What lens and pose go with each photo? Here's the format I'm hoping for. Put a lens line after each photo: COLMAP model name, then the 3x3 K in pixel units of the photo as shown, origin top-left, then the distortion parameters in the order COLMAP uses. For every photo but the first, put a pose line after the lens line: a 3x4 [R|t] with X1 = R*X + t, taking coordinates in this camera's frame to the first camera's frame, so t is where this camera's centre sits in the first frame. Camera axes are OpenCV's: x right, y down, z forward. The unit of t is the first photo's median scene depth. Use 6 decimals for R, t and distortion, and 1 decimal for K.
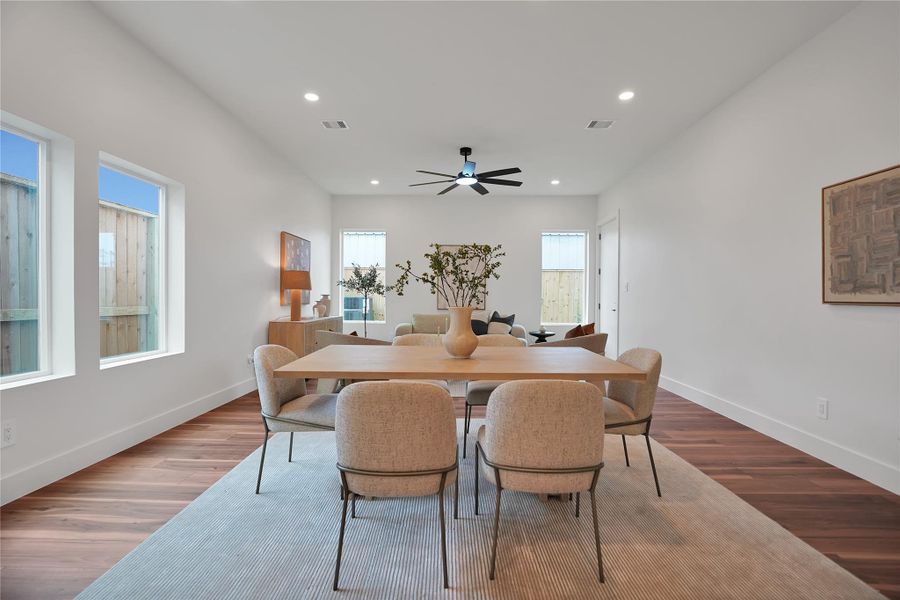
lens RADIAL K [[424.8, 0, 444.0], [0, 424.8, 302.7], [0, 0, 1]] dist [-0.018669, 0.000280]
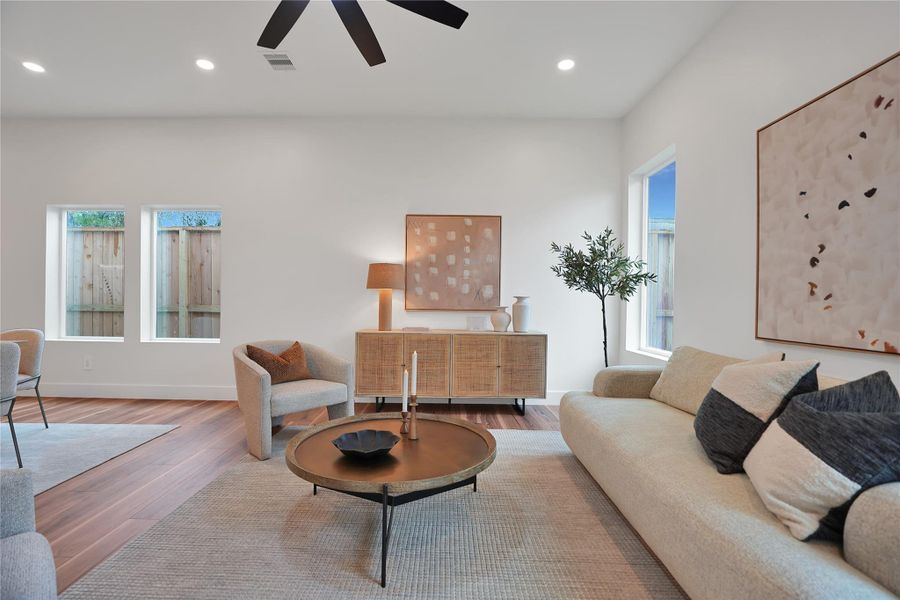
lens RADIAL K [[434.9, 0, 449.1], [0, 434.9, 311.9], [0, 0, 1]] dist [-0.020713, 0.000375]
pose [[0.020056, 0.017753, -0.999641, 0.436568], [-0.022173, 0.999604, 0.017308, -0.006901], [0.999553, 0.021817, 0.020442, 1.160332]]
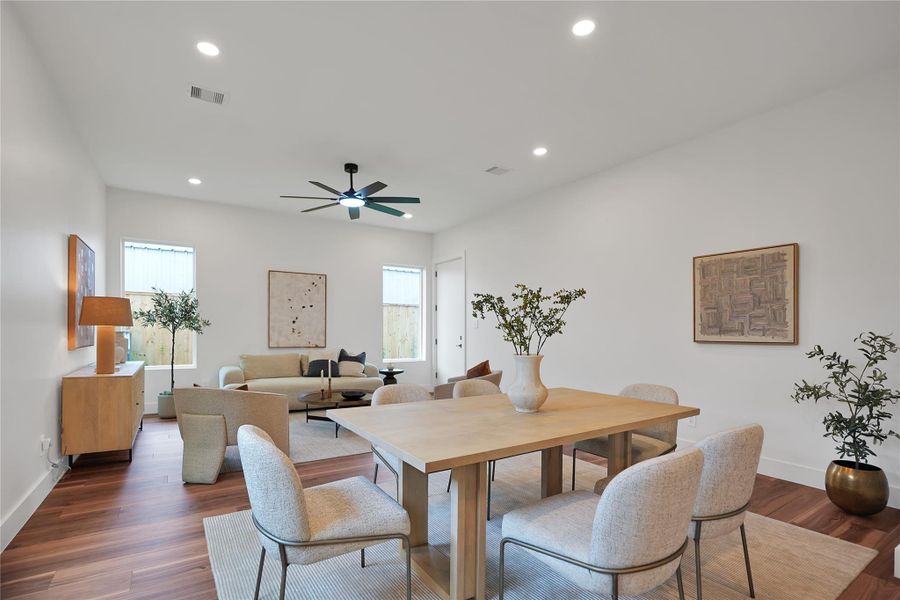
lens RADIAL K [[434.6, 0, 449.6], [0, 434.6, 331.3], [0, 0, 1]] dist [-0.018207, 0.000036]
pose [[0.824233, -0.001916, 0.566247, -0.303527], [0.005284, 0.999977, -0.004309, -0.017471], [-0.566226, 0.006544, 0.824224, 0.162503]]
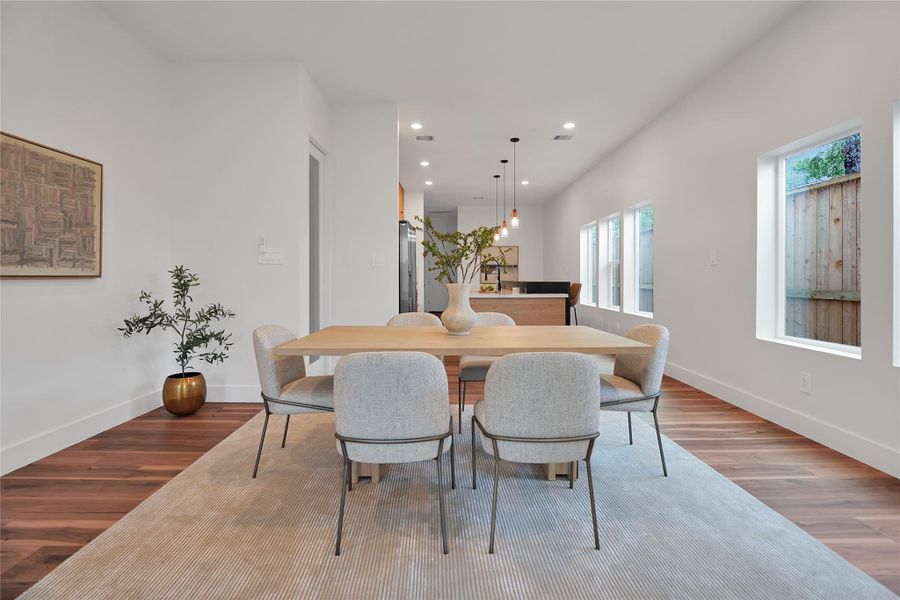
lens RADIAL K [[413.1, 0, 465.4], [0, 413.1, 281.7], [0, 0, 1]] dist [-0.001679, -0.000175]
pose [[-0.999561, -0.009783, -0.027952, 0.024318], [-0.010276, 0.999793, 0.017572, -0.006912], [0.027775, 0.017851, -0.999455, 0.984932]]
